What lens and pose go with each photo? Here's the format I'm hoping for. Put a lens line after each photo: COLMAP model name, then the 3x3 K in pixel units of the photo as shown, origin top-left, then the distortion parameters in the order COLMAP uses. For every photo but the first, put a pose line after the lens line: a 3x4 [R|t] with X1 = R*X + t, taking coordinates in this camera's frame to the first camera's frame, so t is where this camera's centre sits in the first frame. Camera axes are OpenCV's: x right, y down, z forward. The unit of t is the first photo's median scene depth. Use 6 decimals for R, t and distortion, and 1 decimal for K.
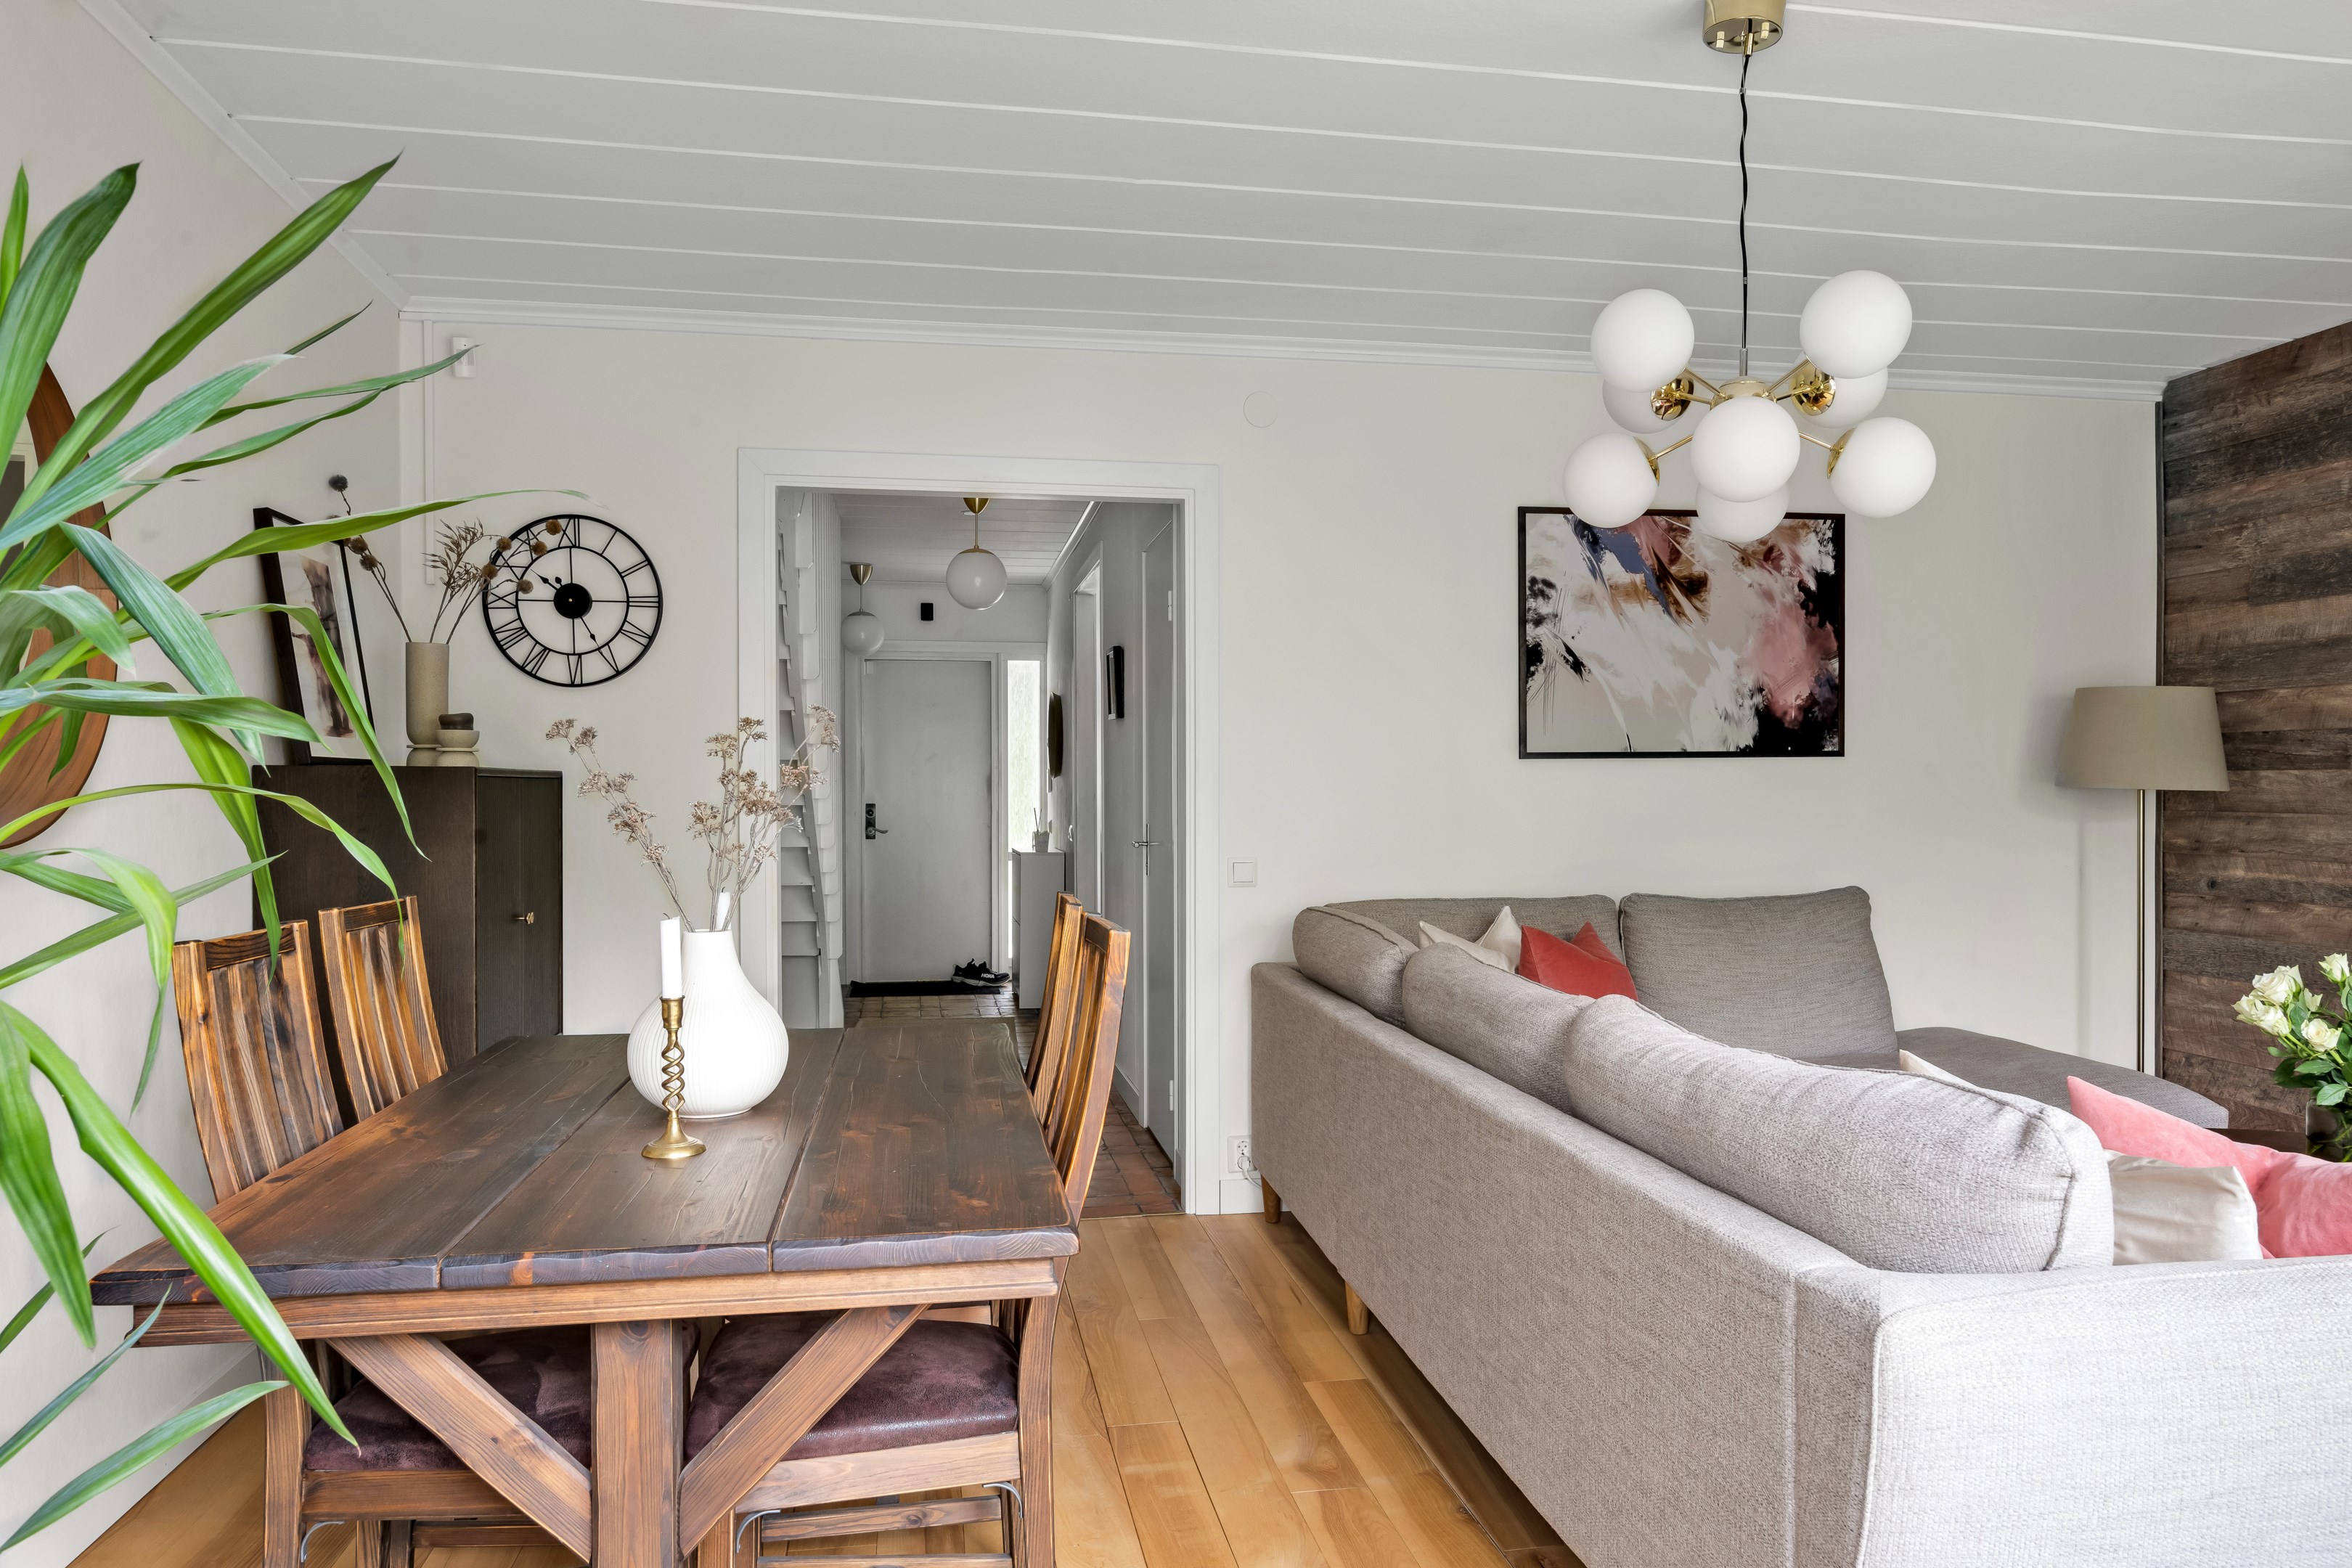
lens RADIAL K [[1562.9, 0, 1186.7], [0, 1562.9, 786.9], [0, 0, 1]] dist [-0.012253, 0.002681]
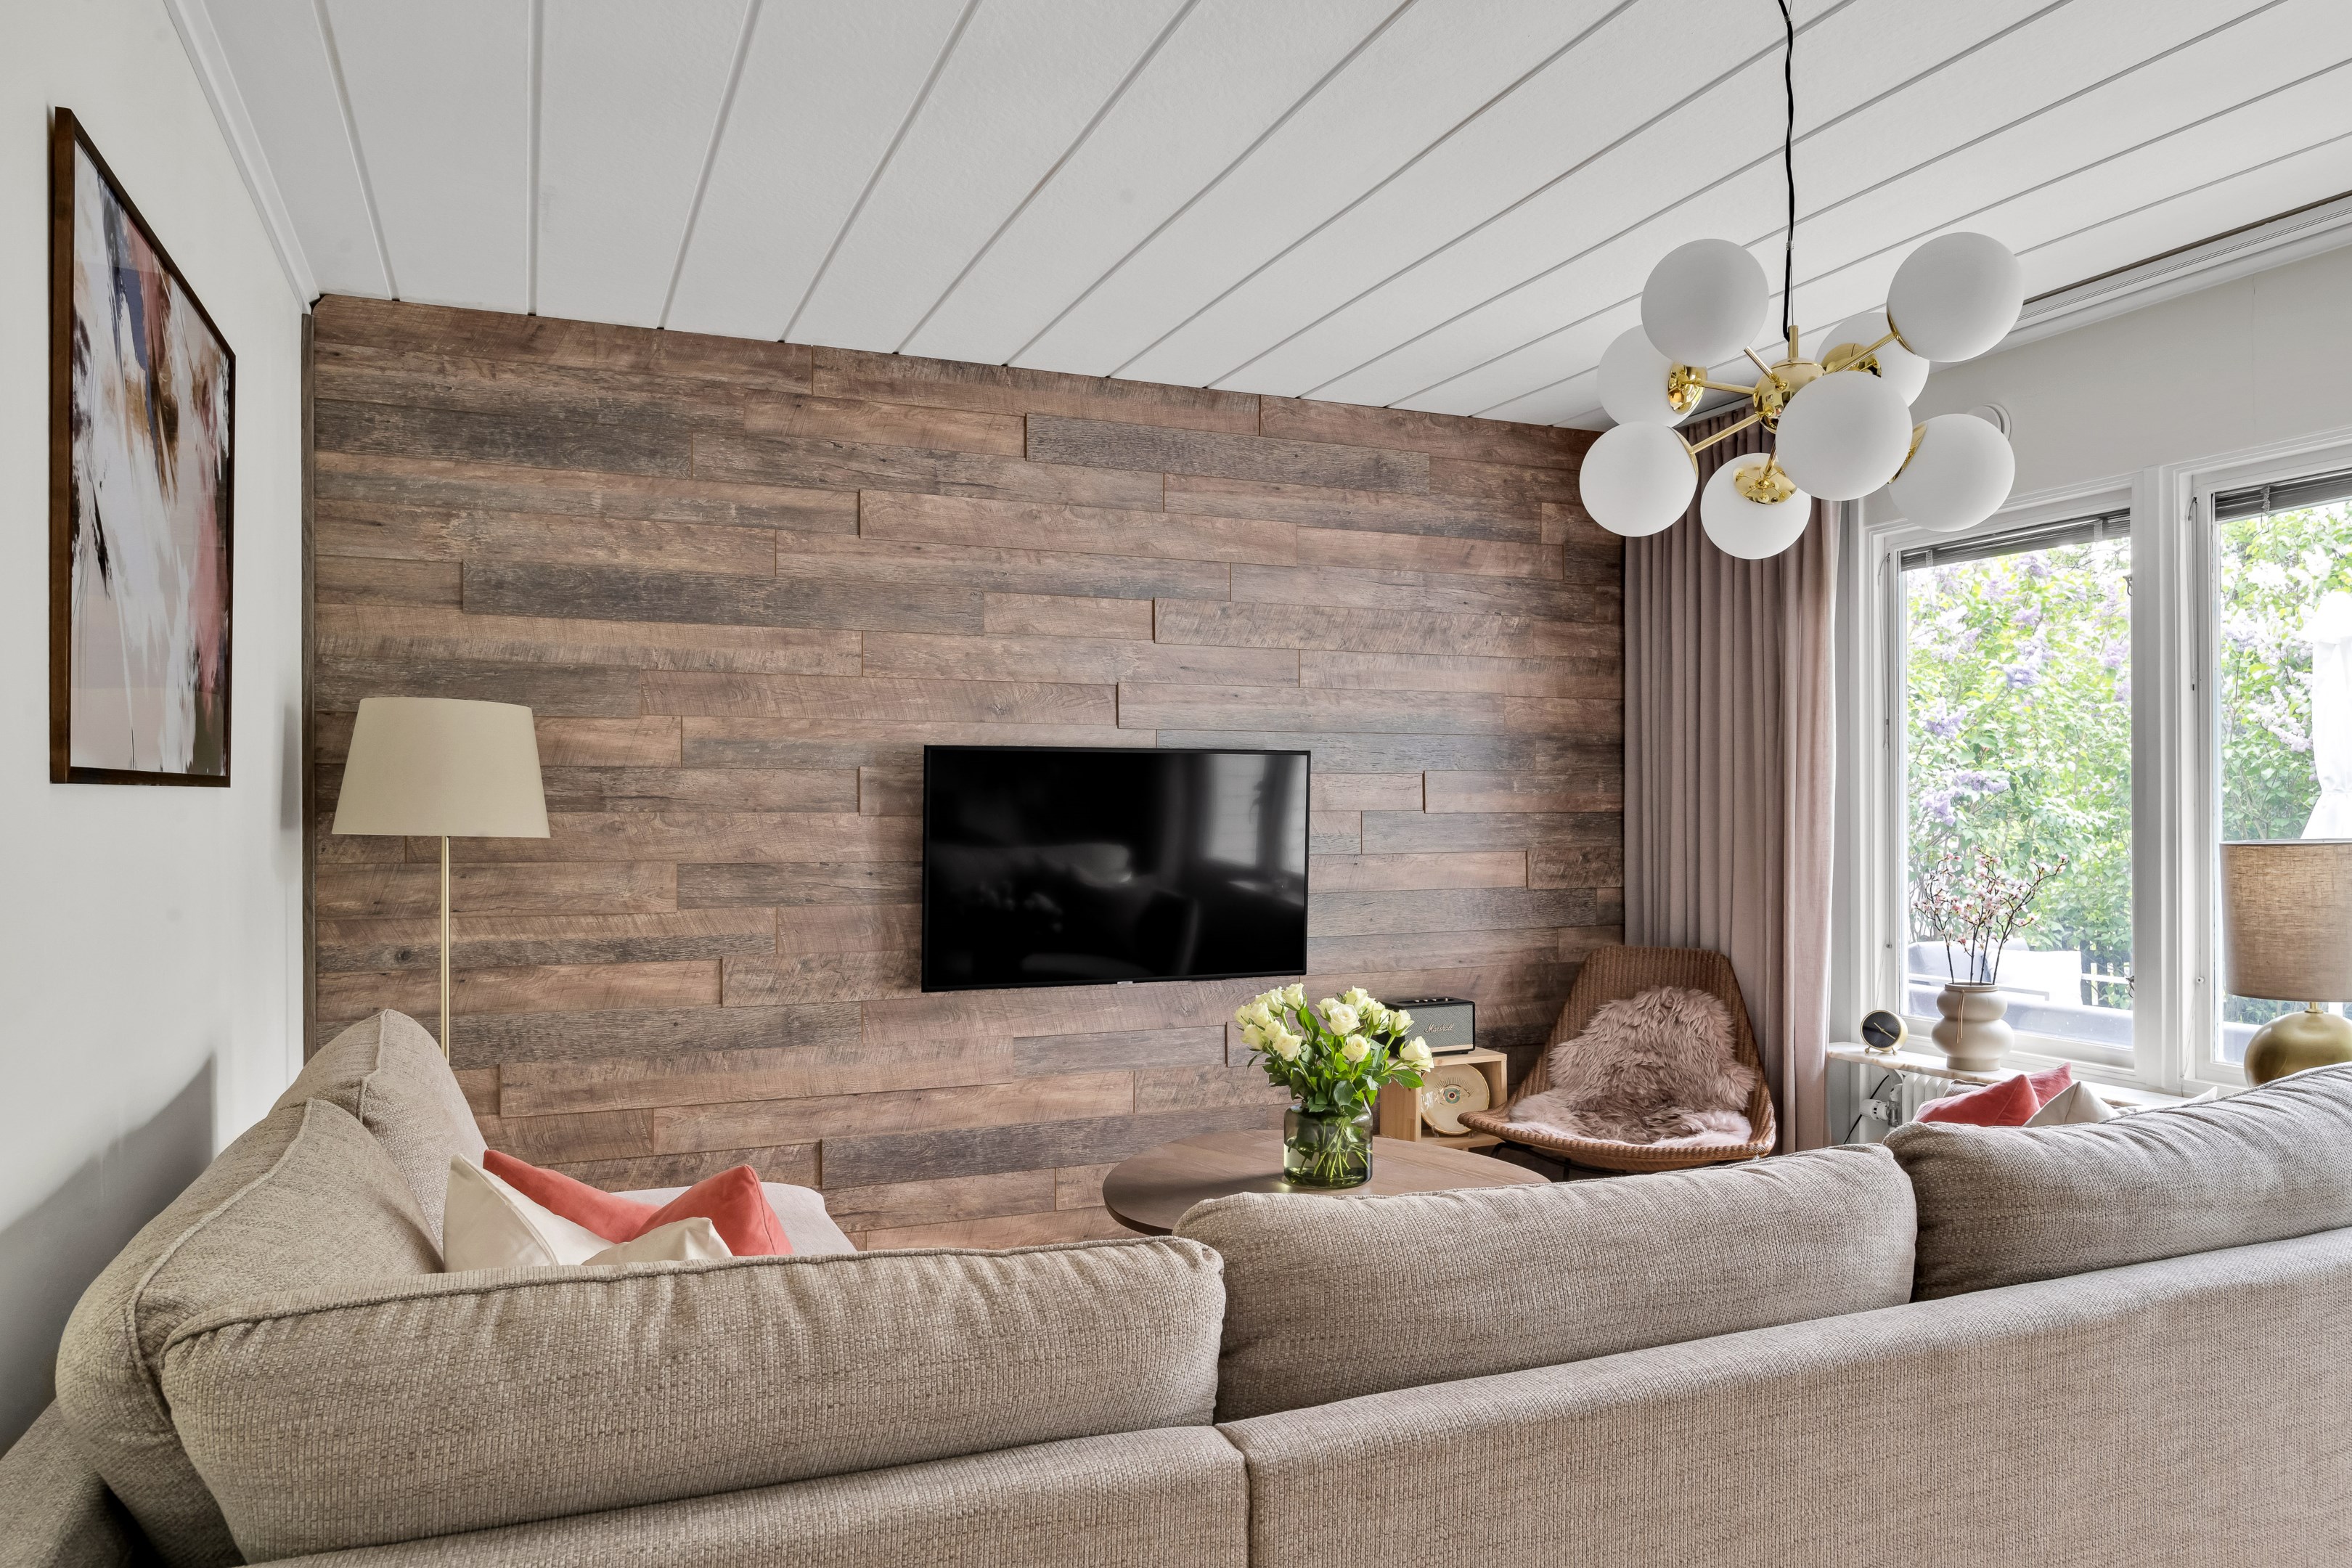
lens RADIAL K [[1562.9, 0, 1177.5], [0, 1562.9, 801.2], [0, 0, 1]] dist [-0.012253, 0.002681]
pose [[-0.226898, 0.005847, 0.973901, -0.211416], [0.000304, 0.999982, -0.005932, -0.011610], [-0.973918, -0.001050, -0.226896, 0.840238]]
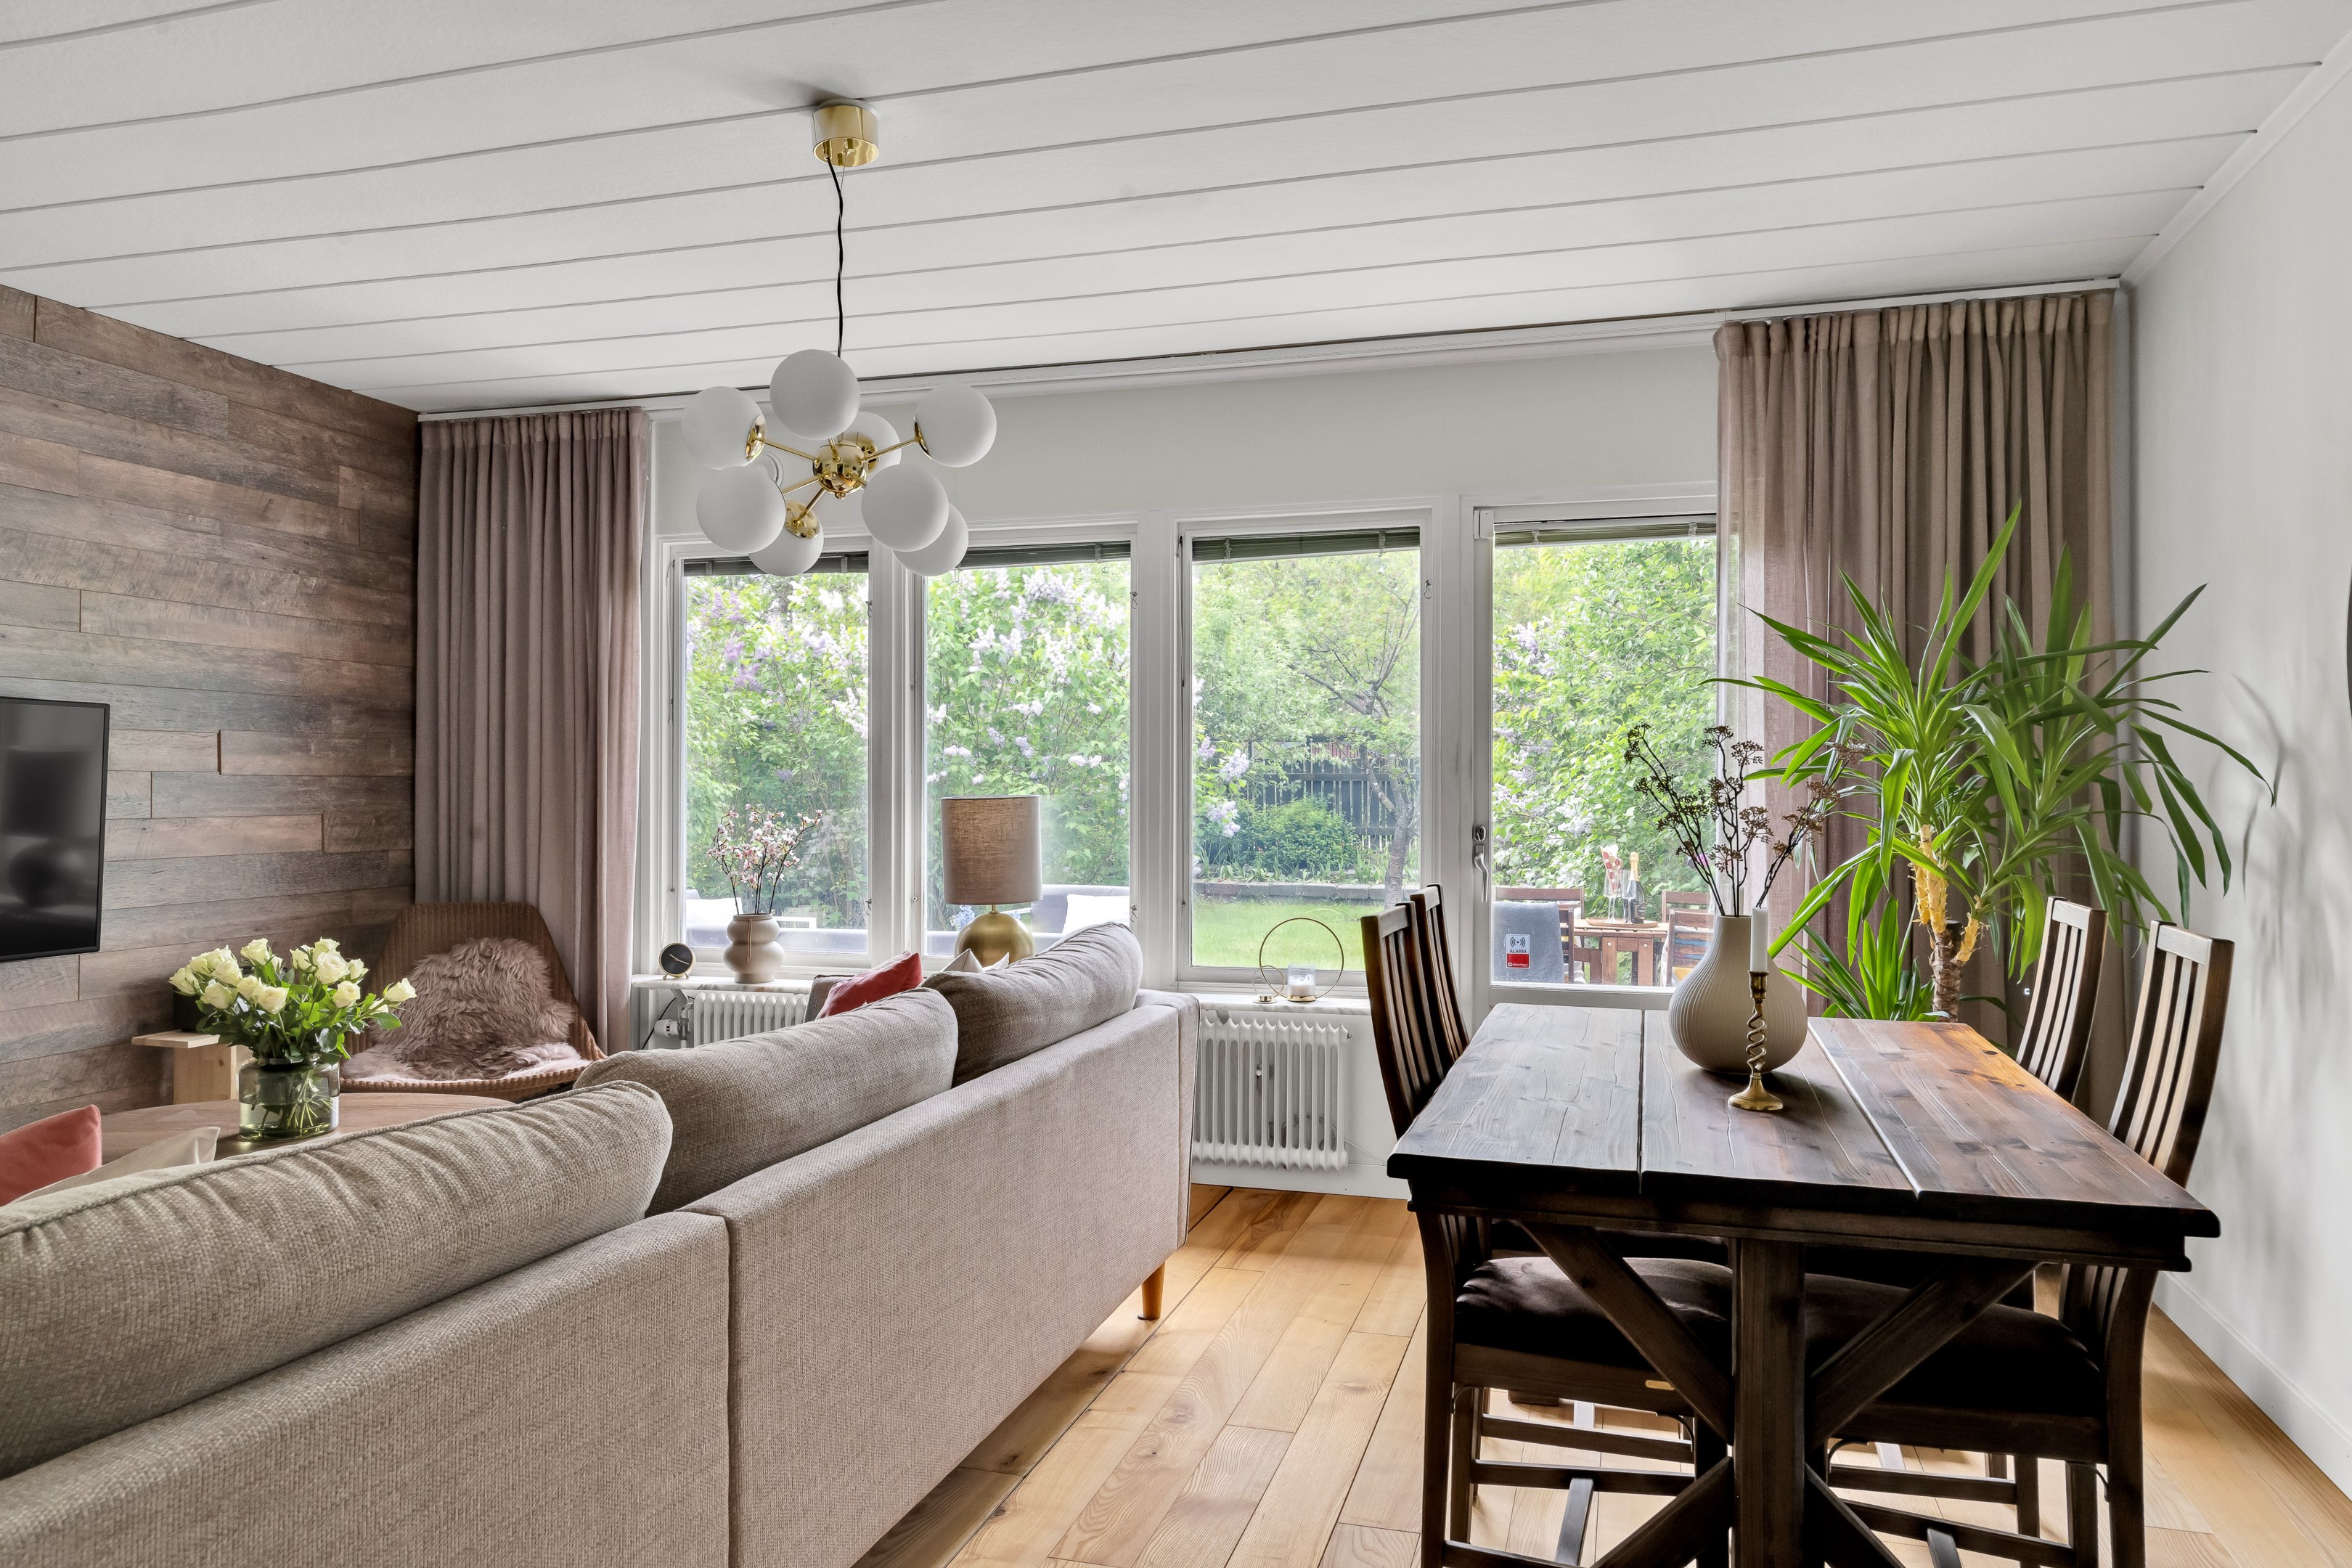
lens RADIAL K [[1562.9, 0, 1177.6], [0, 1562.9, 775.5], [0, 0, 1]] dist [-0.012253, 0.002681]
pose [[-0.897464, 0.001119, 0.441086, -0.211448], [-0.003867, 0.999938, -0.010403, 0.000502], [-0.441071, -0.011042, -0.897404, 1.099762]]
